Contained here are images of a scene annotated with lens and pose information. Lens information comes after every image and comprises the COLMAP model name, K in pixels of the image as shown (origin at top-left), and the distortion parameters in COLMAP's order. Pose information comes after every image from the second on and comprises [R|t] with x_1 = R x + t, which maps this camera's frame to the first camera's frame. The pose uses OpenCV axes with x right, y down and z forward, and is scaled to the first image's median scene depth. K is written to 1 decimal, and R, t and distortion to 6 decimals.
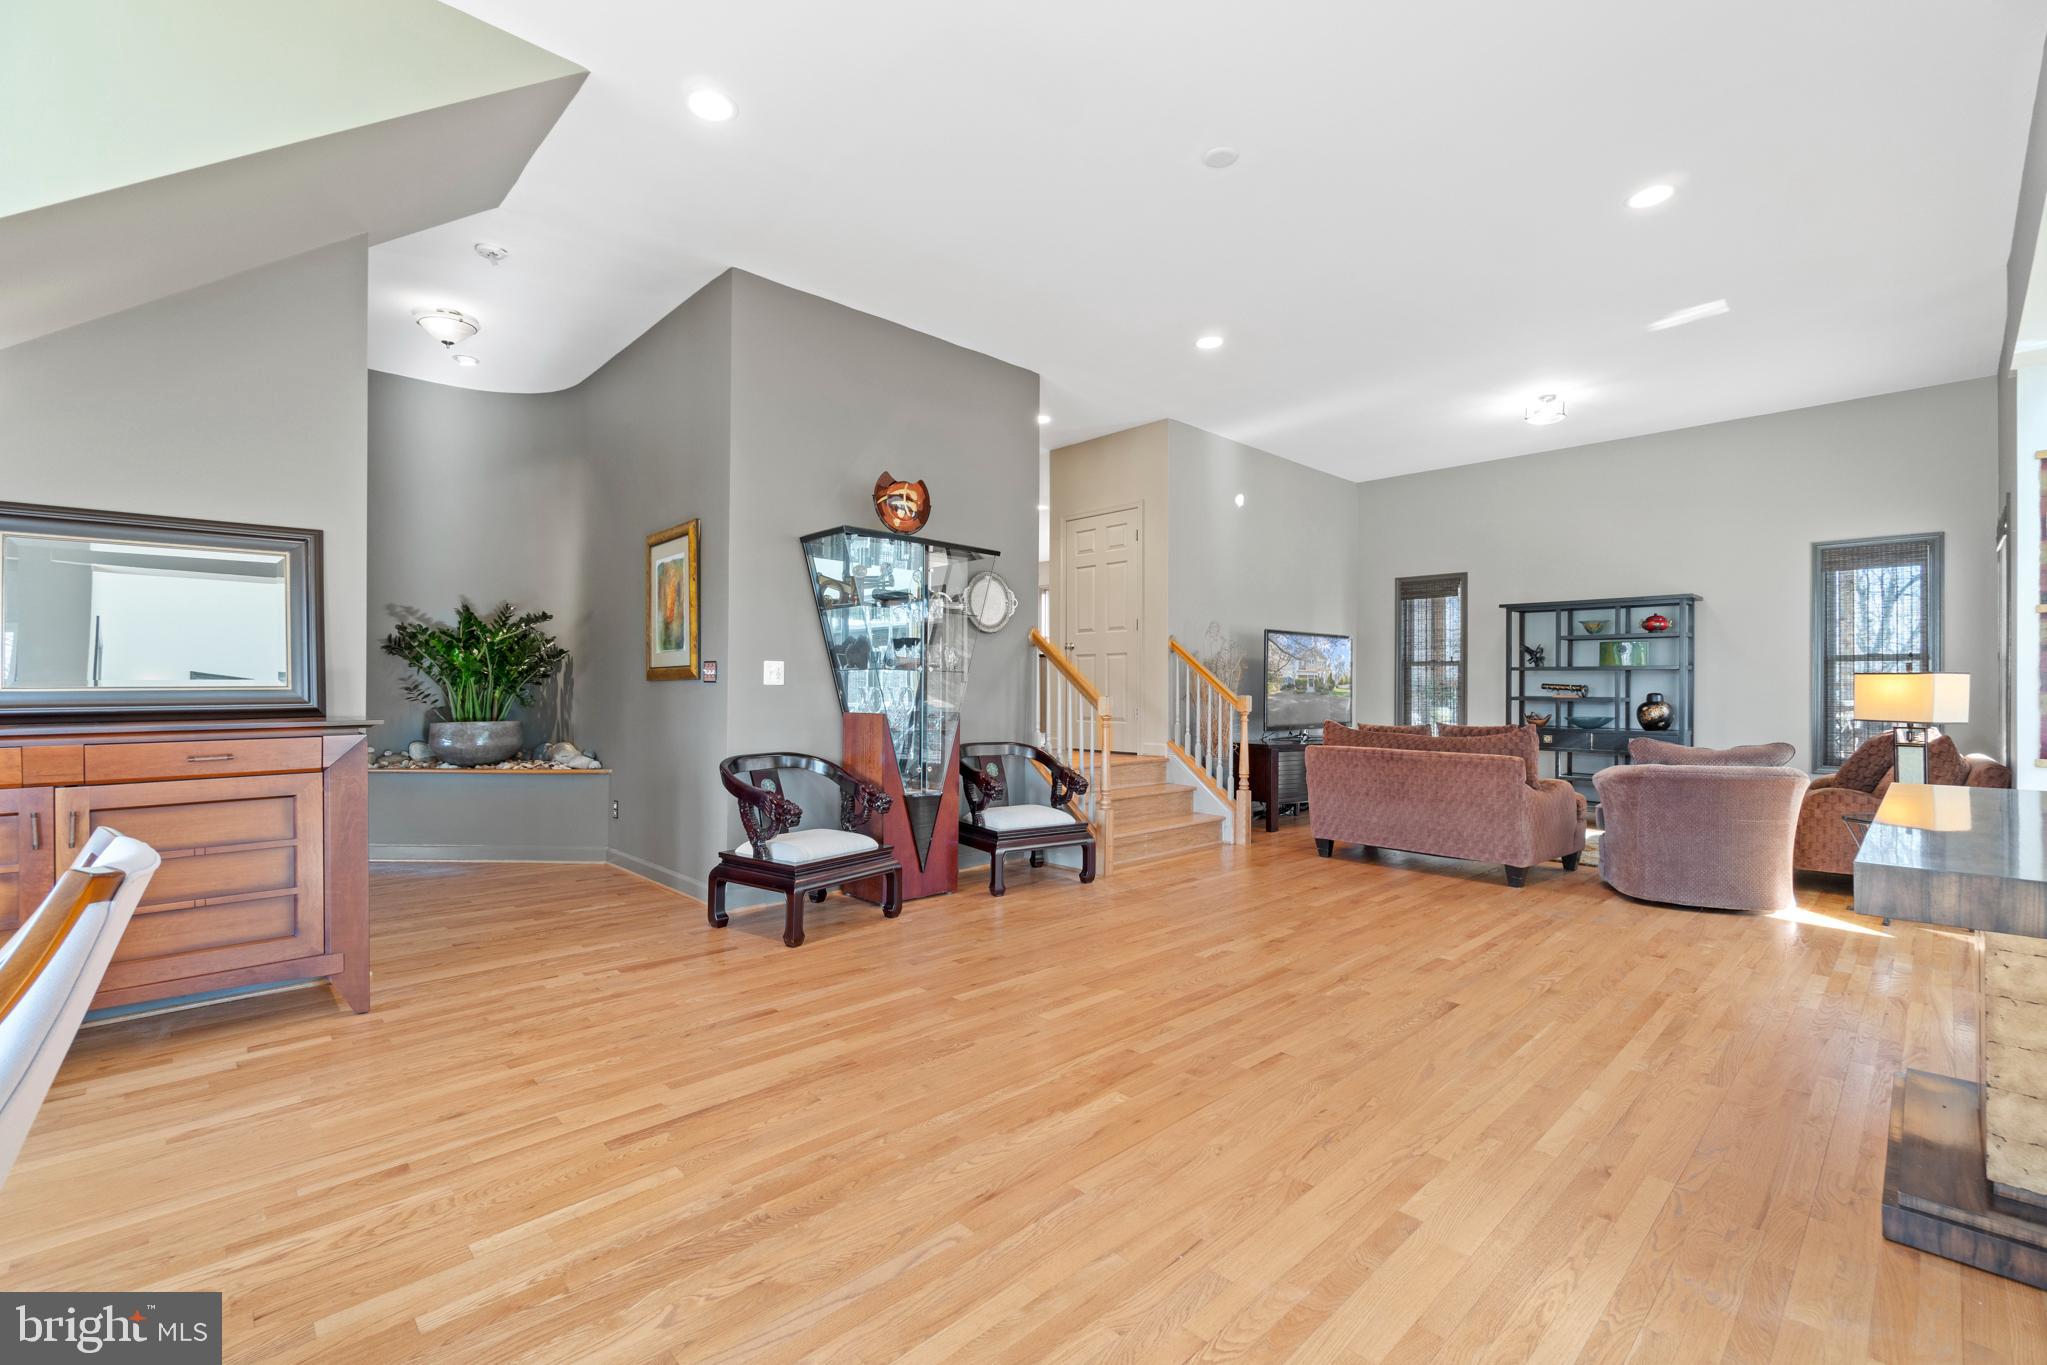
lens RADIAL K [[888.5, 0, 1001.8], [0, 888.5, 684.2], [0, 0, 1]] dist [0.001996, -0.000254]
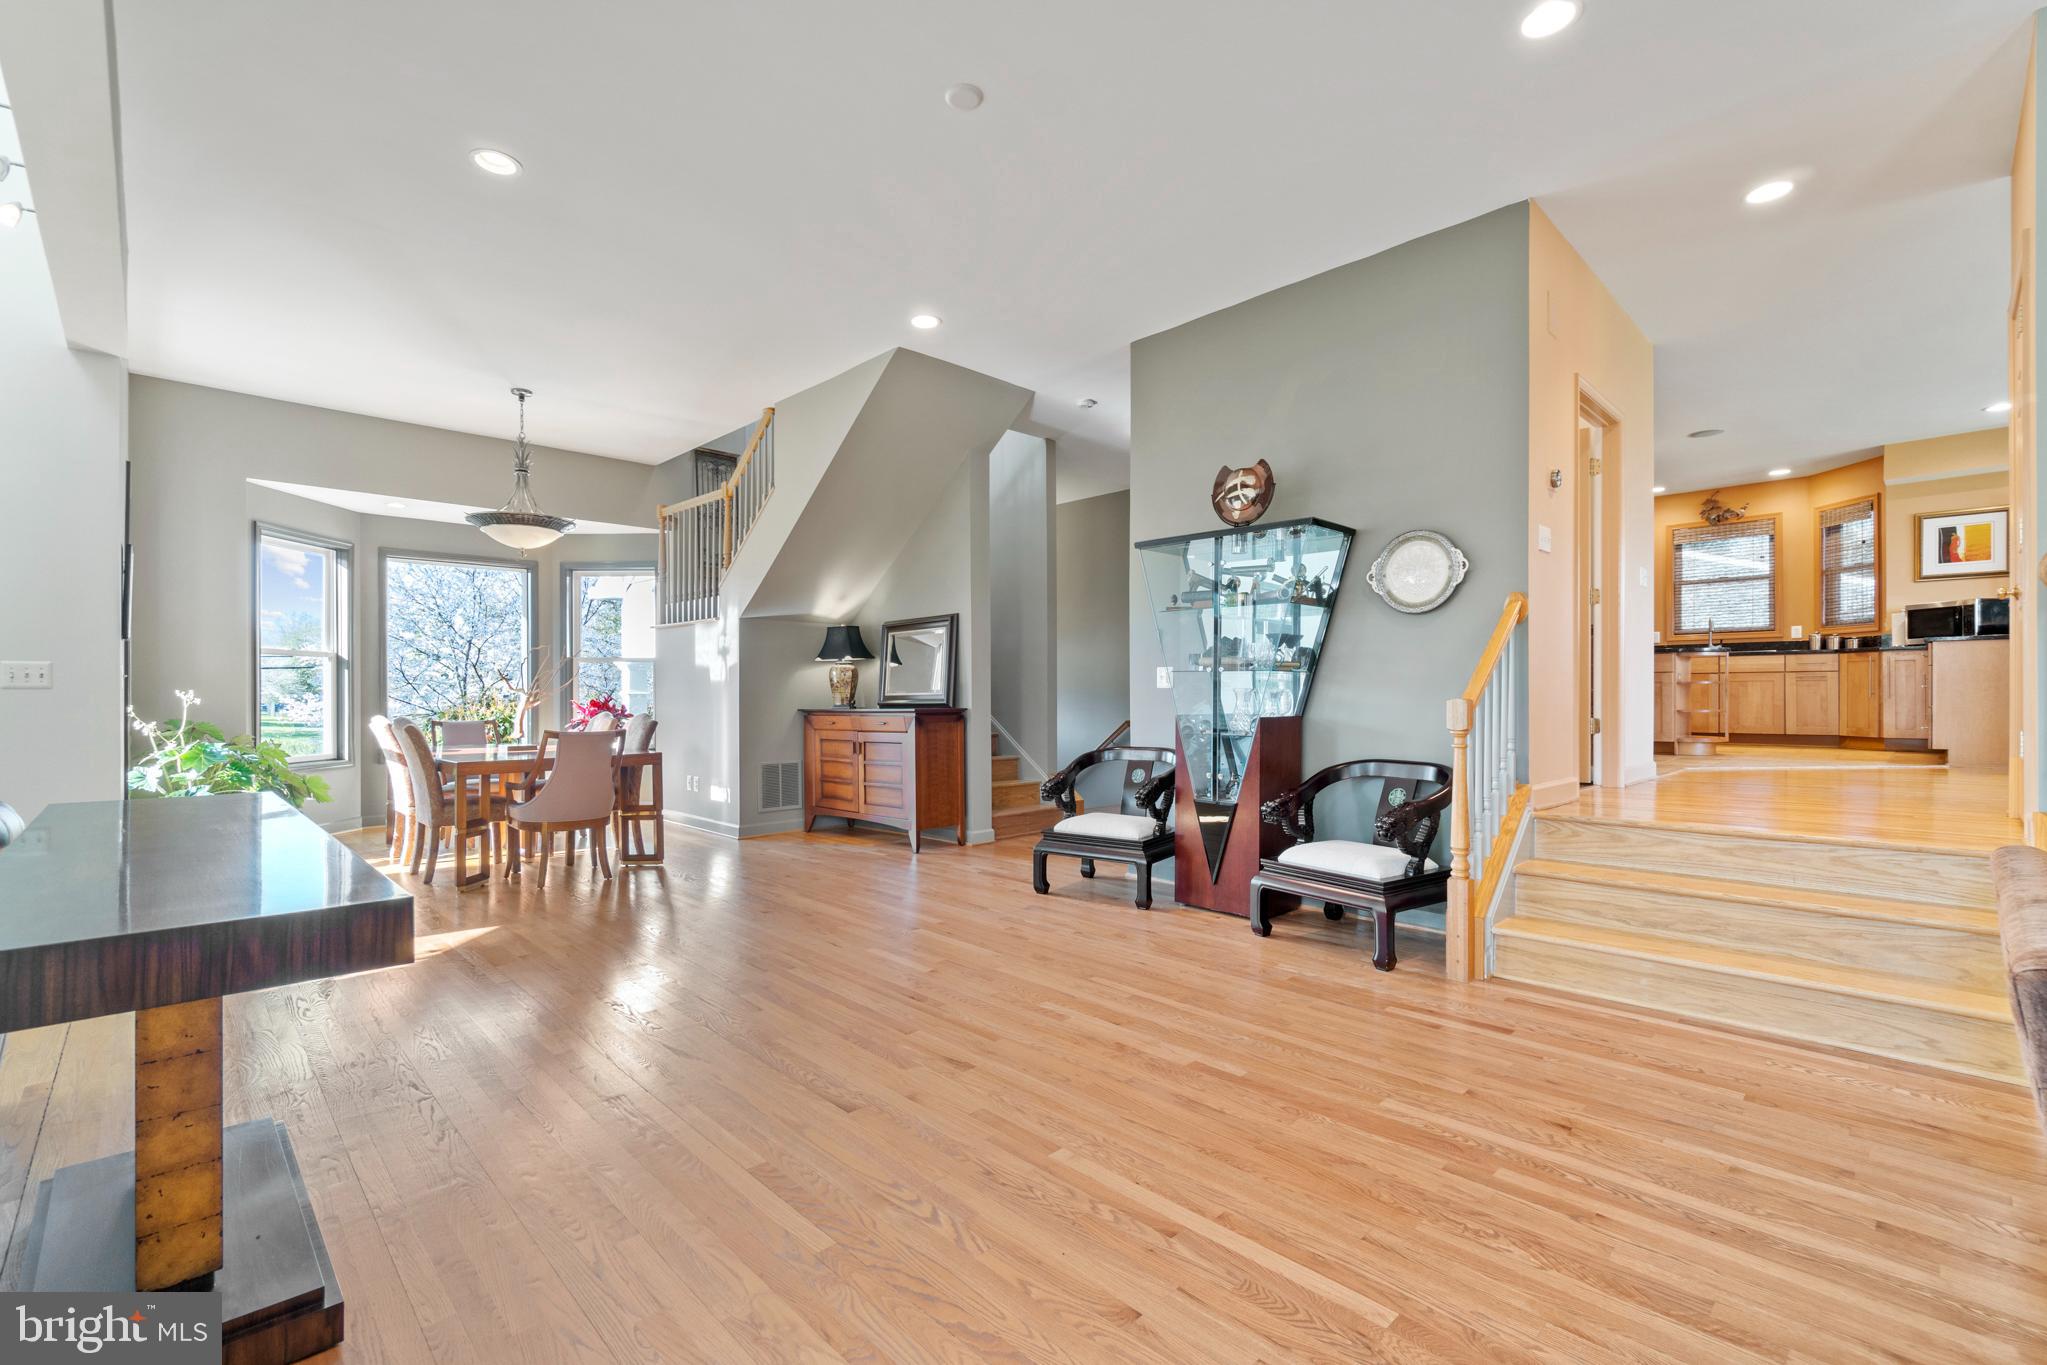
lens RADIAL K [[888.5, 0, 1001.8], [0, 888.5, 684.2], [0, 0, 1]] dist [0.001996, -0.000254]
pose [[0.007259, -0.018652, -0.999800, 1.202850], [0.006804, 0.999804, -0.018603, 0.021603], [0.999951, -0.006668, 0.007384, 1.077954]]
